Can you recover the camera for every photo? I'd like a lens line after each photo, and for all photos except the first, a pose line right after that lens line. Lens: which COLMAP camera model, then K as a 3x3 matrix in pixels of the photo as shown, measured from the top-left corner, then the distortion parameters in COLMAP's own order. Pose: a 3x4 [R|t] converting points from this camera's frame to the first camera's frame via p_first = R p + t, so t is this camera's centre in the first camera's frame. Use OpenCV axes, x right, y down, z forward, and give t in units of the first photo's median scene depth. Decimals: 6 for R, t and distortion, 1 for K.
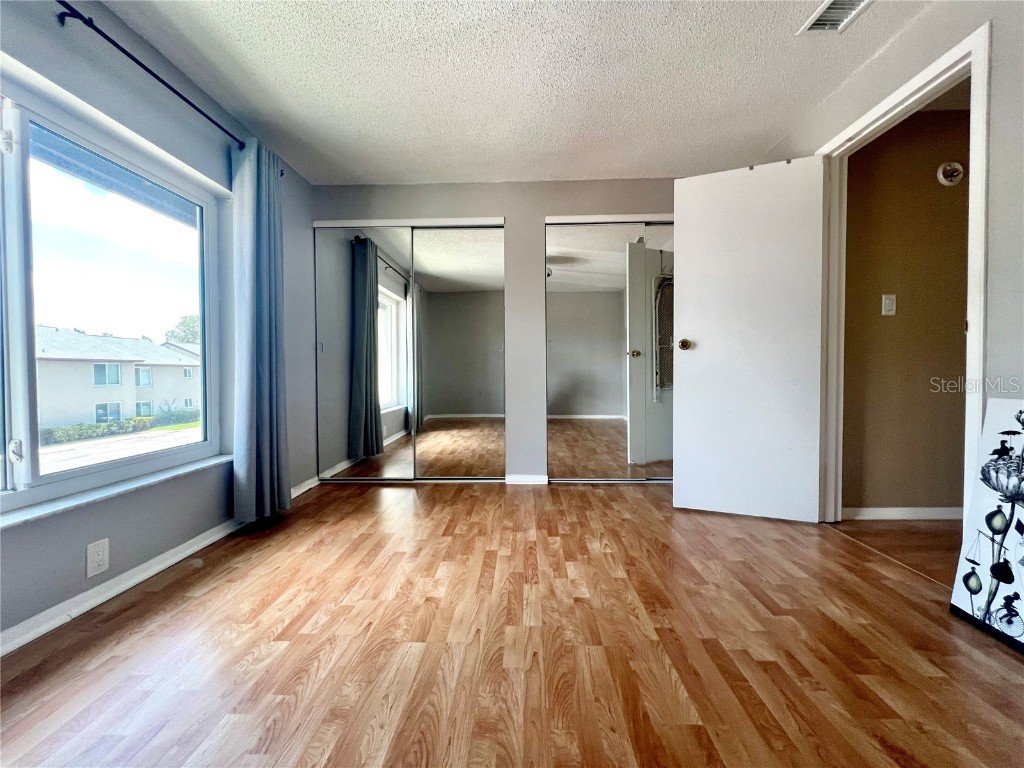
lens RADIAL K [[431.6, 0, 510.1], [0, 431.6, 382.9], [0, 0, 1]] dist [-0.000521, -0.000147]
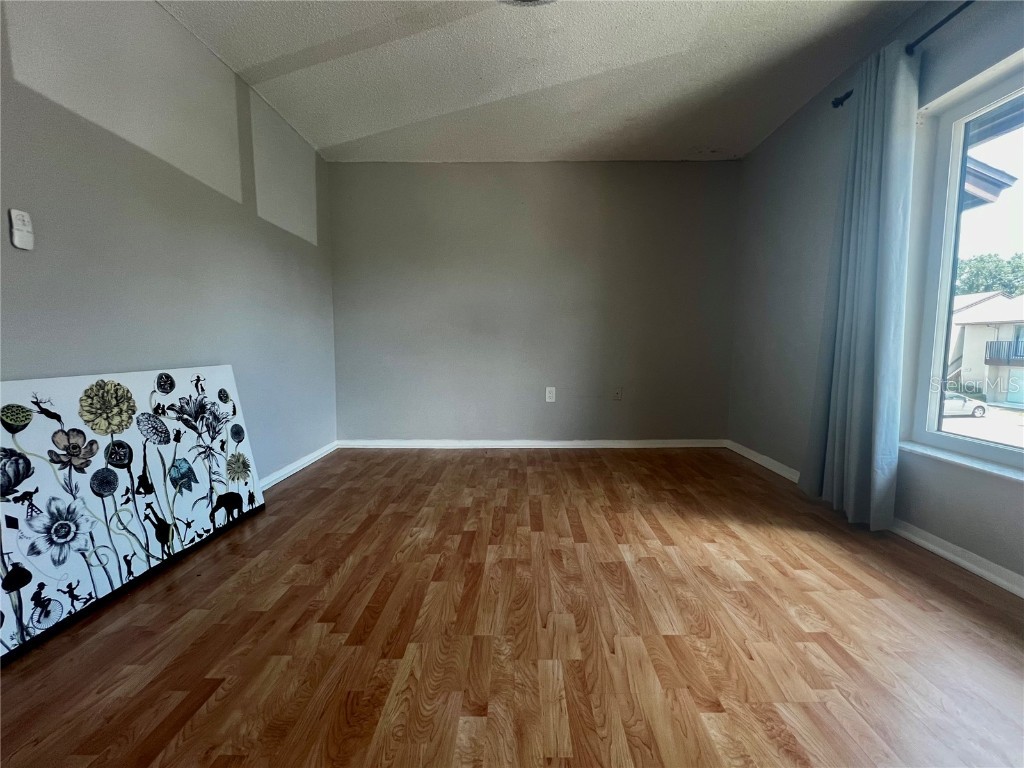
lens RADIAL K [[431.6, 0, 510.1], [0, 431.6, 382.9], [0, 0, 1]] dist [-0.000521, -0.000147]
pose [[-0.999924, 0.009633, -0.007757, 0.134753], [0.008672, 0.993261, 0.115576, -0.052901], [0.008818, 0.115500, -0.993268, 1.850353]]
